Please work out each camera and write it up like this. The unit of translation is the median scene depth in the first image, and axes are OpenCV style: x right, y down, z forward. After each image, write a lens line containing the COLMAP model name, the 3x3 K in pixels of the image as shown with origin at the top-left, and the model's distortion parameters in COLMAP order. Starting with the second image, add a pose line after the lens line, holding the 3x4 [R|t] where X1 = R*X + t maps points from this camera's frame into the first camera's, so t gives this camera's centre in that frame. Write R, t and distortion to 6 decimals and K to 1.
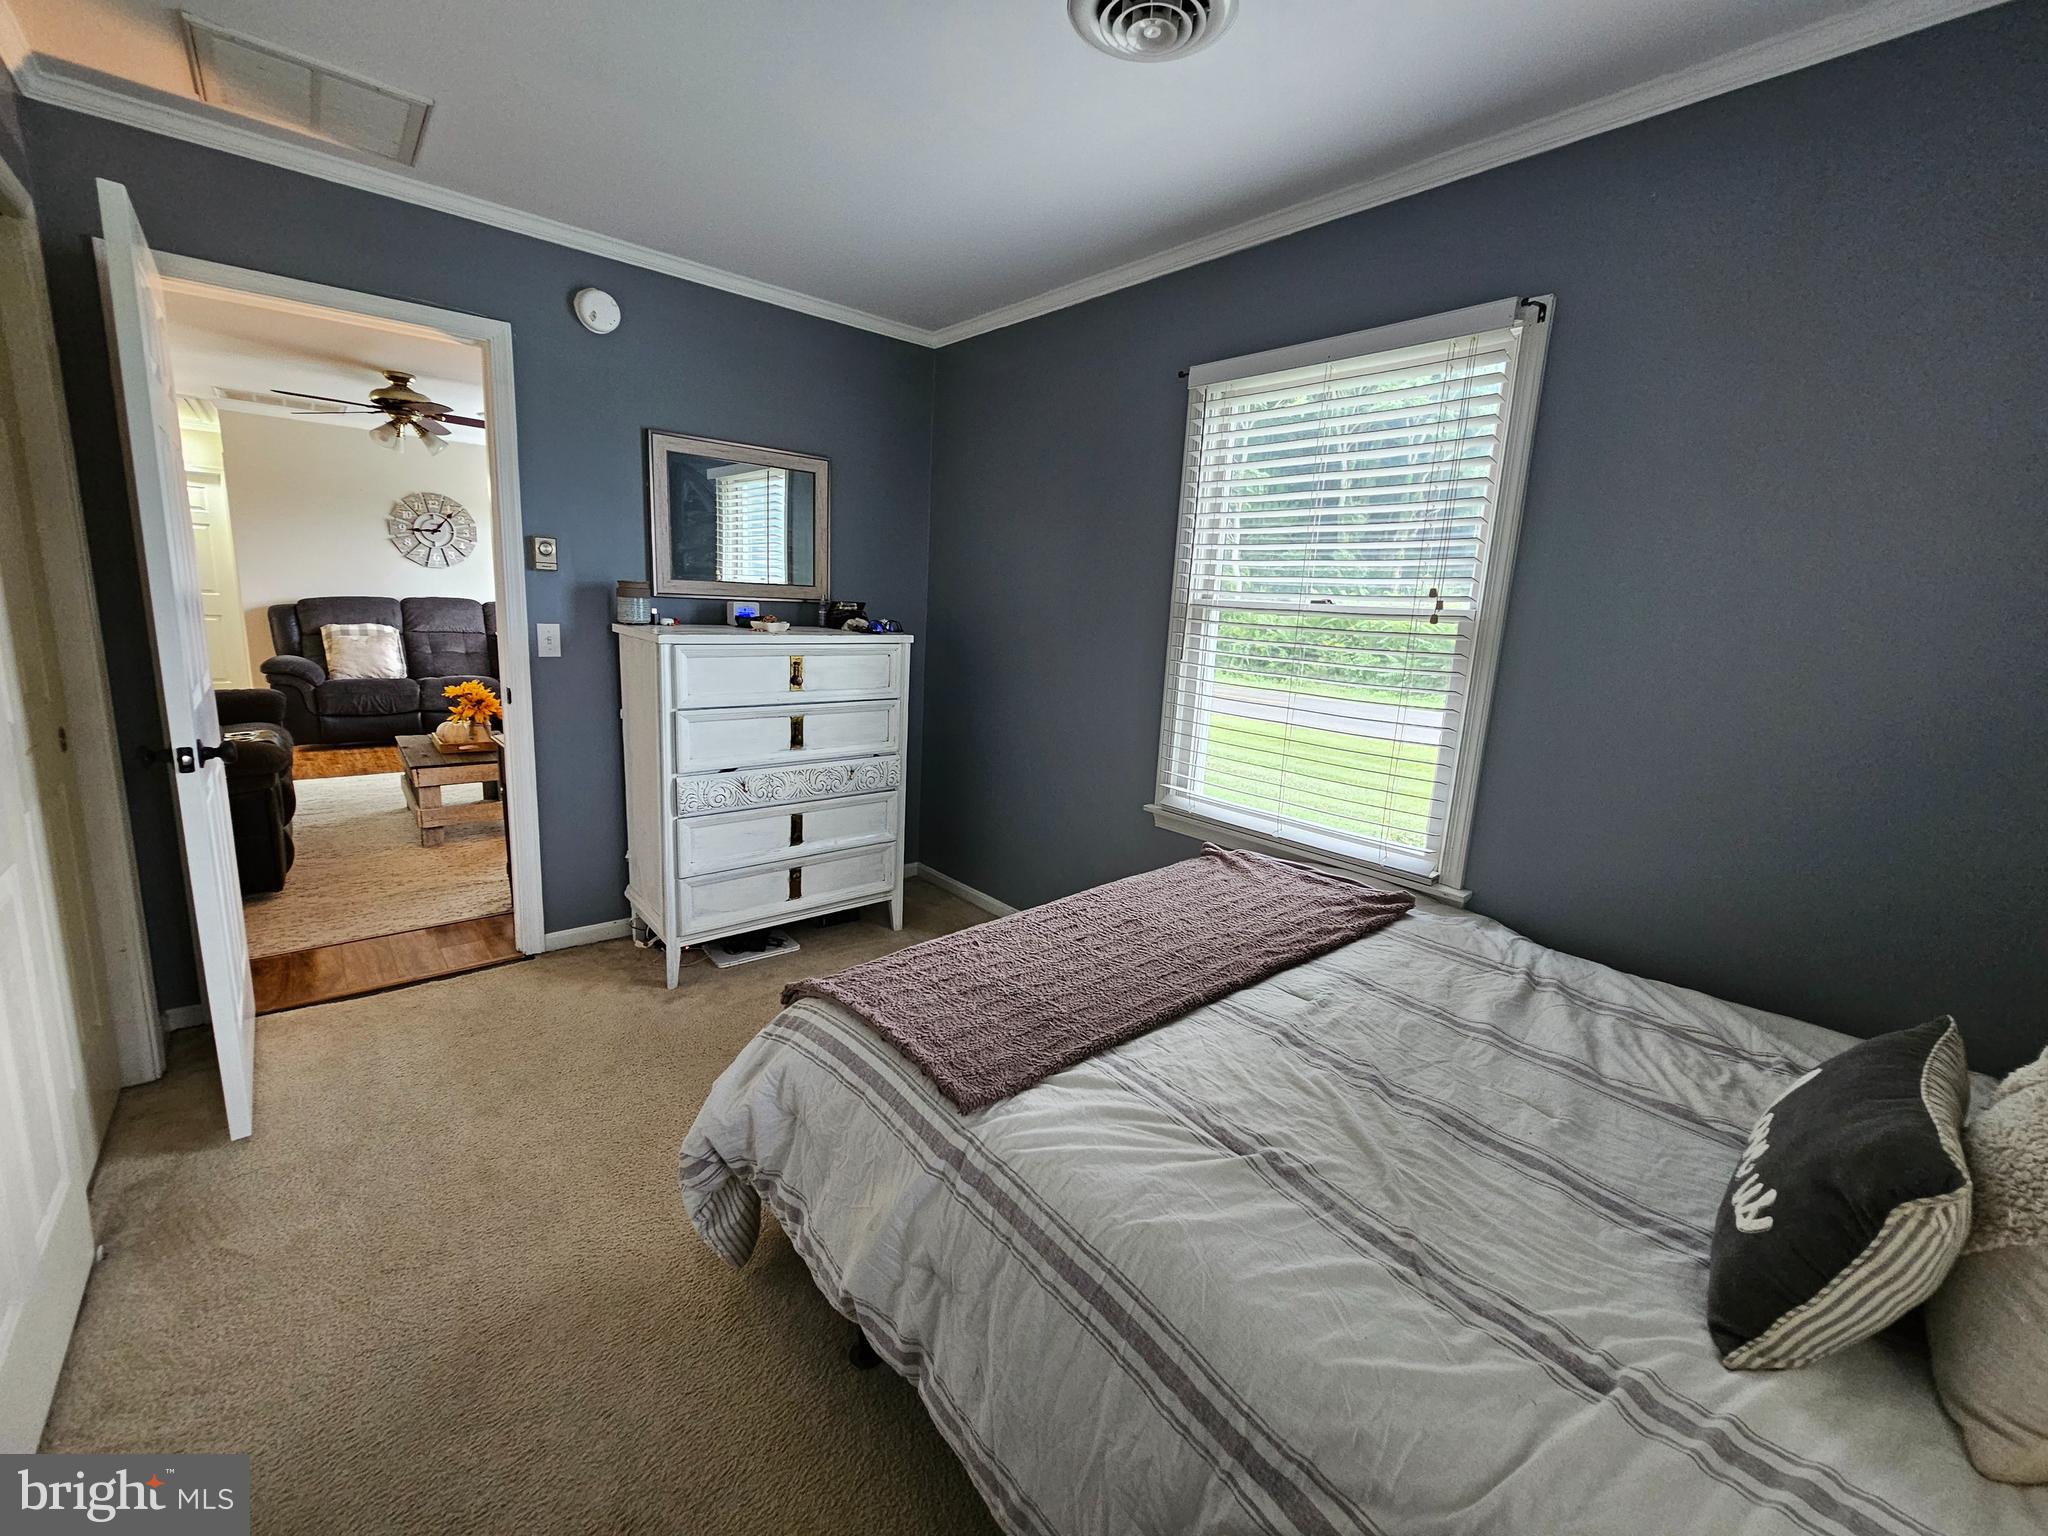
lens RADIAL K [[836.7, 0, 1033.3], [0, 836.7, 765.5], [0, 0, 1]] dist [-0.002734, -0.000852]
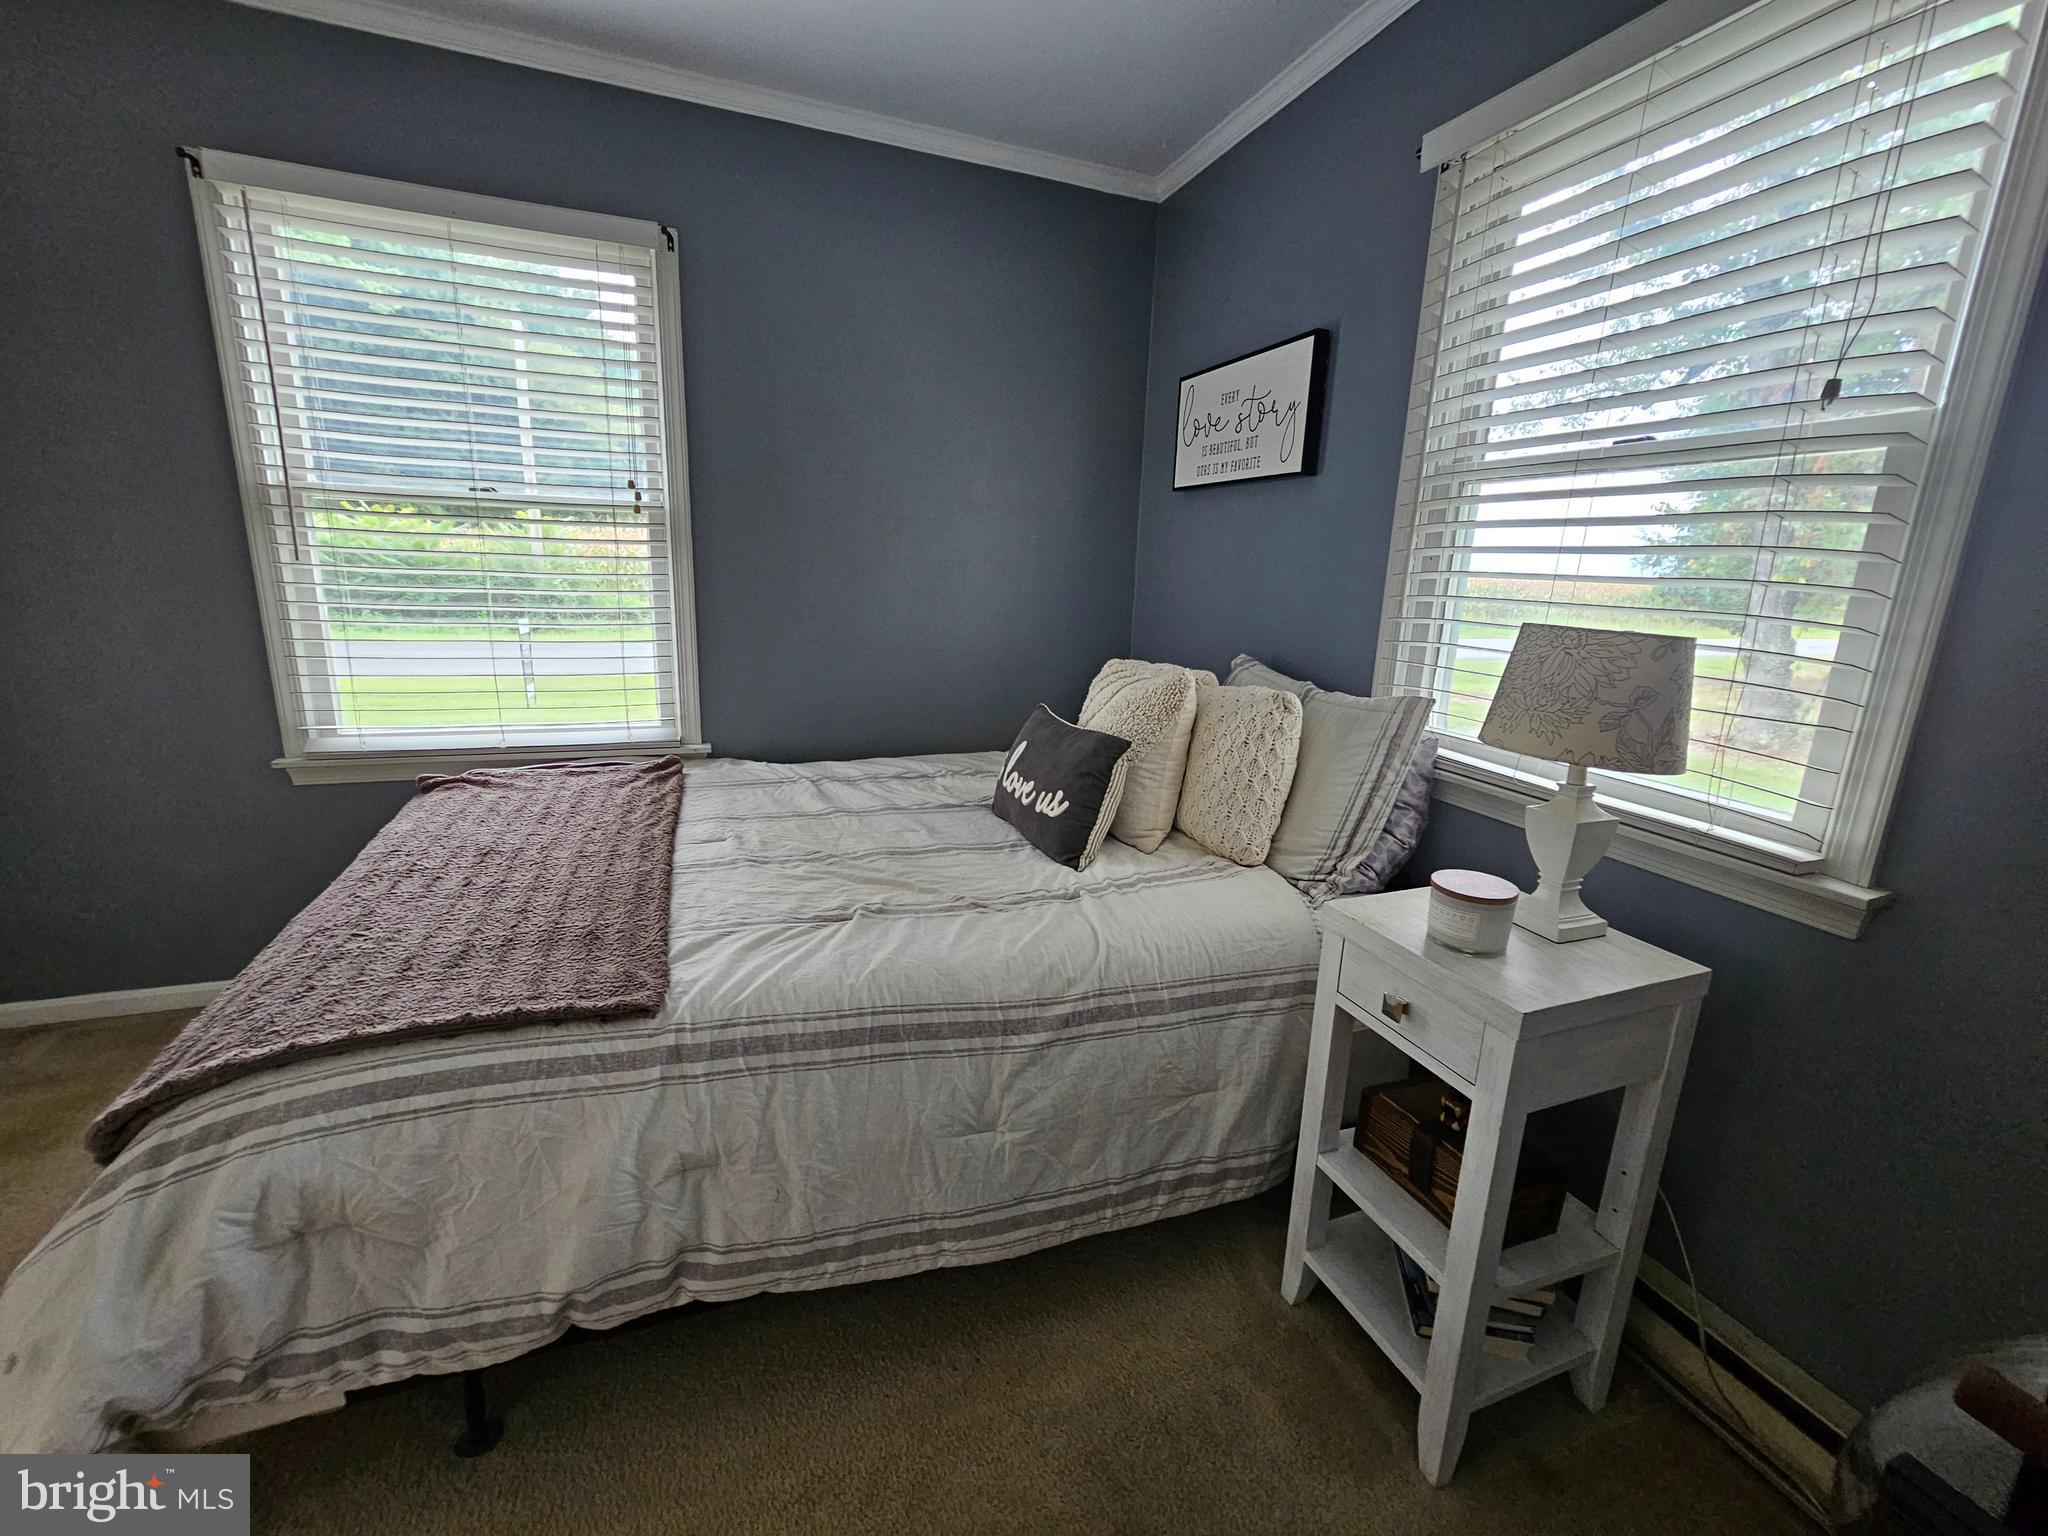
lens RADIAL K [[836.7, 0, 1024.9], [0, 836.7, 762.1], [0, 0, 1]] dist [-0.002734, -0.000852]
pose [[0.352161, -0.248850, 0.902251, -0.641721], [0.158675, 0.965925, 0.204479, 0.005957], [-0.922391, 0.071155, 0.379647, 0.195814]]
